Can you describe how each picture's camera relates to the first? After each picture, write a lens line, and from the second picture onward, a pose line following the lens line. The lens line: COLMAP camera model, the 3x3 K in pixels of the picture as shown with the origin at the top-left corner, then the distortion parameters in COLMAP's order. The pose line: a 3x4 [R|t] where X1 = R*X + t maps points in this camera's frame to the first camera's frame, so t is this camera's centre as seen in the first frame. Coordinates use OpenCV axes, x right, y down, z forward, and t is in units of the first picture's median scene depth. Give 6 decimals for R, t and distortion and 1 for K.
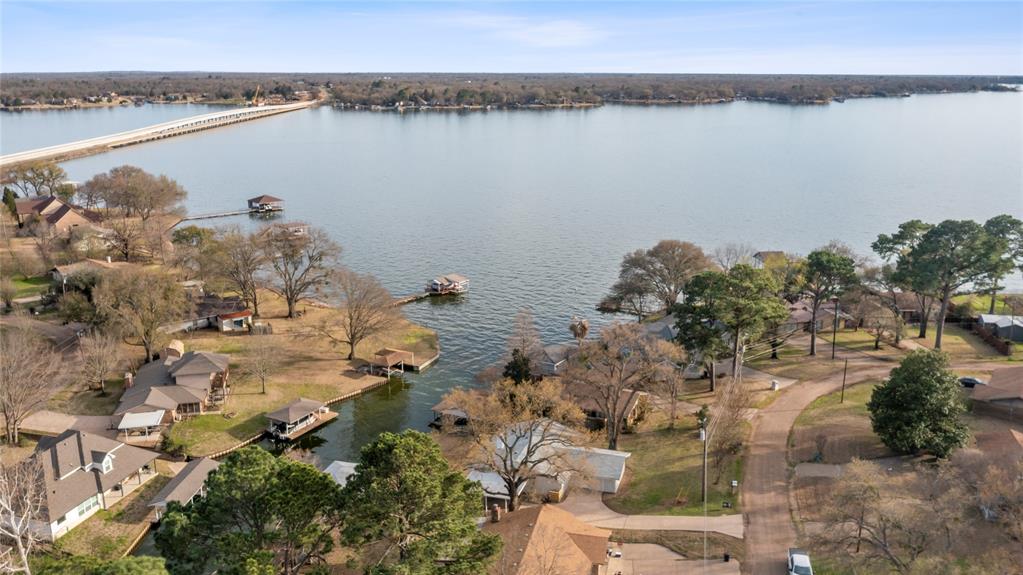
lens RADIAL K [[853.2, 0, 511.5], [0, 853.2, 287.5], [0, 0, 1]] dist [-0.032175, 0.013257]
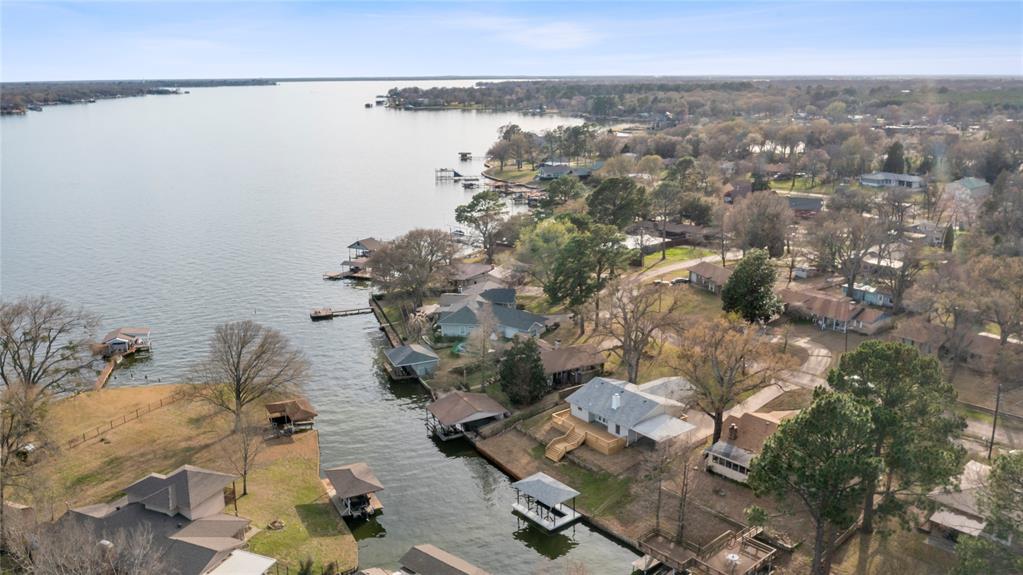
lens RADIAL K [[853.2, 0, 511.5], [0, 853.2, 287.5], [0, 0, 1]] dist [-0.032175, 0.013257]
pose [[0.542837, -0.207366, 0.813835, -0.132517], [0.212934, 0.971357, 0.105473, -0.014729], [-0.812396, 0.116038, 0.571444, 0.059606]]
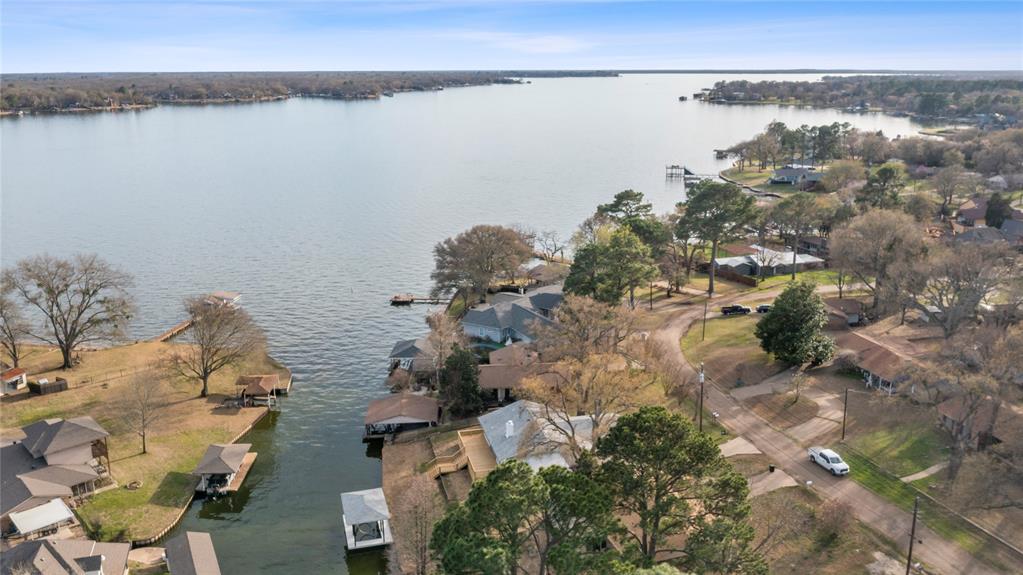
lens RADIAL K [[853.2, 0, 511.5], [0, 853.2, 287.5], [0, 0, 1]] dist [-0.032175, 0.013257]
pose [[0.841722, -0.137076, 0.522221, -0.075470], [0.135954, 0.989879, 0.040697, -0.003862], [-0.522514, 0.036742, 0.851839, 0.019152]]
